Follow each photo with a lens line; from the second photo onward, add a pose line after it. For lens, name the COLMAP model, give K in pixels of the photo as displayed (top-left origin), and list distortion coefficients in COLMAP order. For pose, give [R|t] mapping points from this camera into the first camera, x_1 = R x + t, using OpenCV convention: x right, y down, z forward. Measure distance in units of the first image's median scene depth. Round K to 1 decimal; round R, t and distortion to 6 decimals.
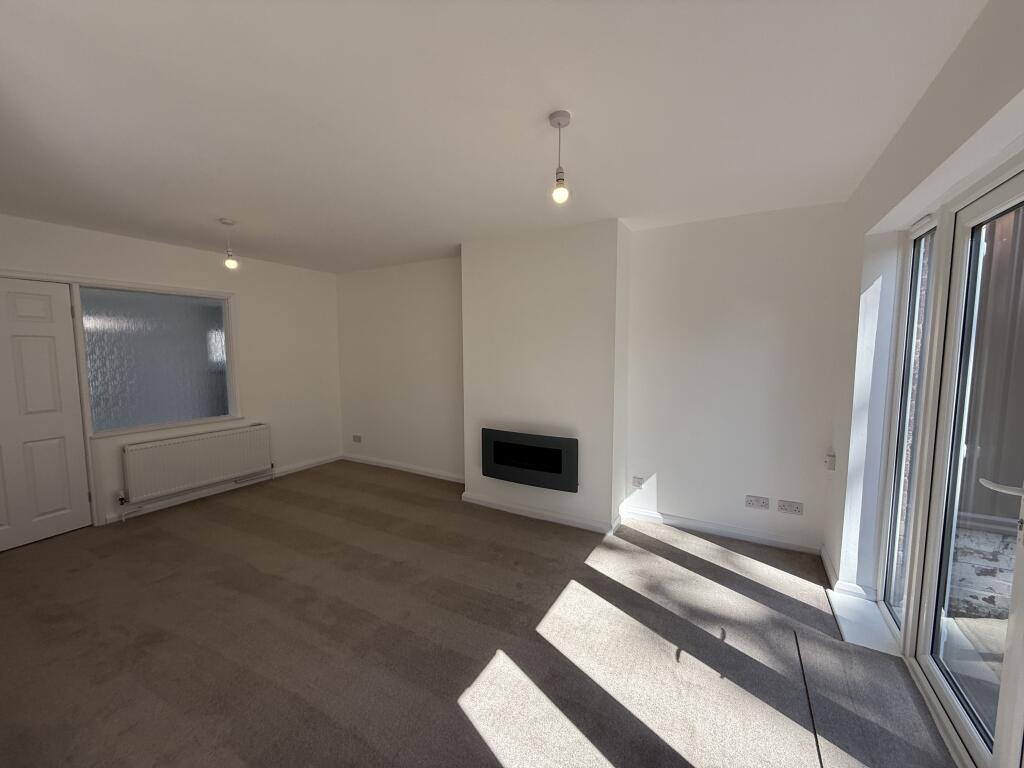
lens RADIAL K [[403.0, 0, 511.2], [0, 403.0, 383.8], [0, 0, 1]] dist [0.000715, 0.000449]
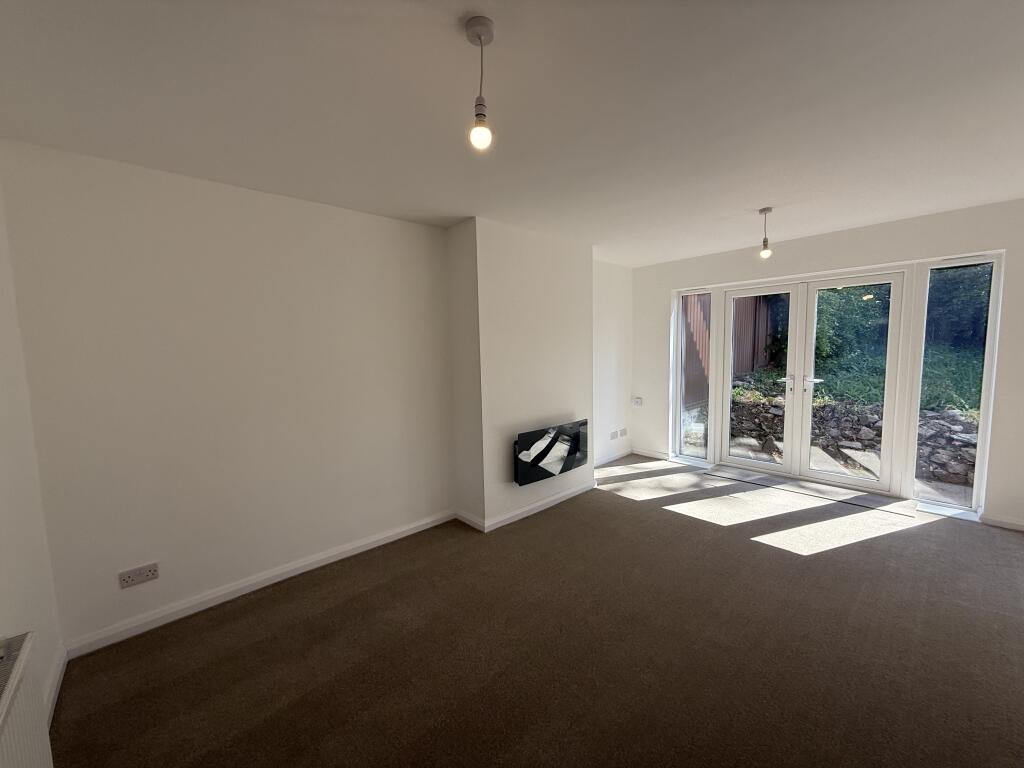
lens RADIAL K [[403.0, 0, 509.2], [0, 403.0, 382.5], [0, 0, 1]] dist [0.000715, 0.000449]
pose [[0.311012, -0.094024, 0.945744, -1.251520], [0.114245, 0.991577, 0.061011, -0.090271], [-0.943515, 0.089072, 0.319134, 0.977309]]
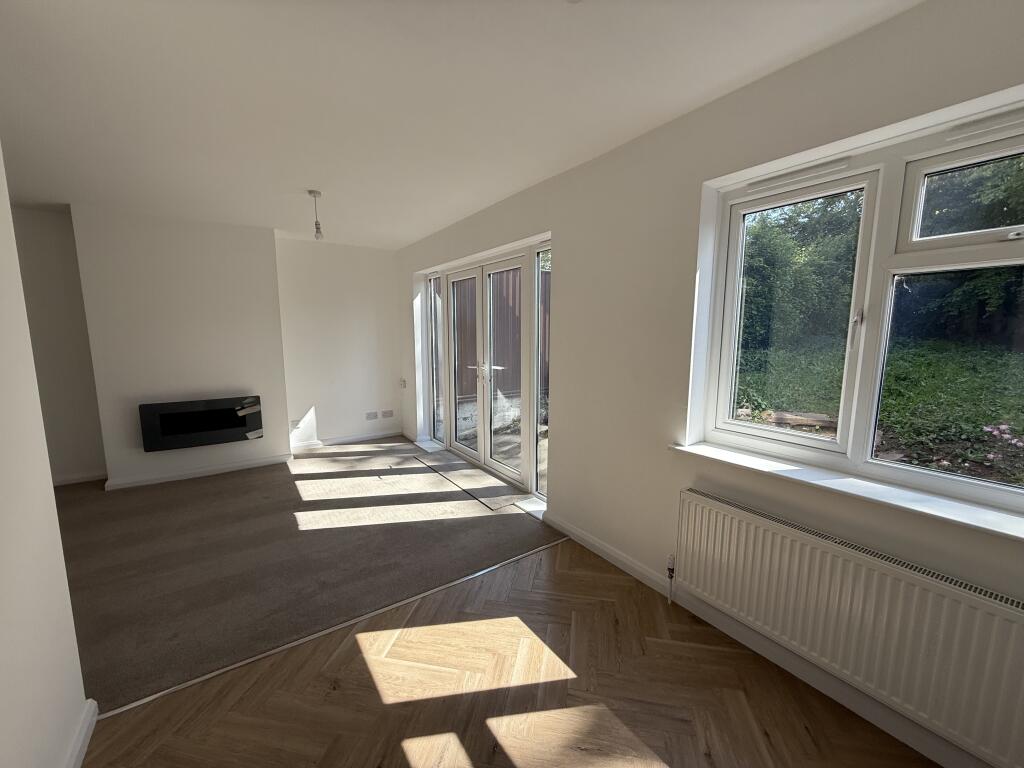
lens RADIAL K [[403.0, 0, 502.6], [0, 403.0, 383.6], [0, 0, 1]] dist [0.000715, 0.000449]
pose [[0.454168, -0.109355, 0.884179, -0.739599], [0.080562, 0.993413, 0.081483, 0.067942], [-0.887266, 0.034224, 0.459986, -0.339600]]
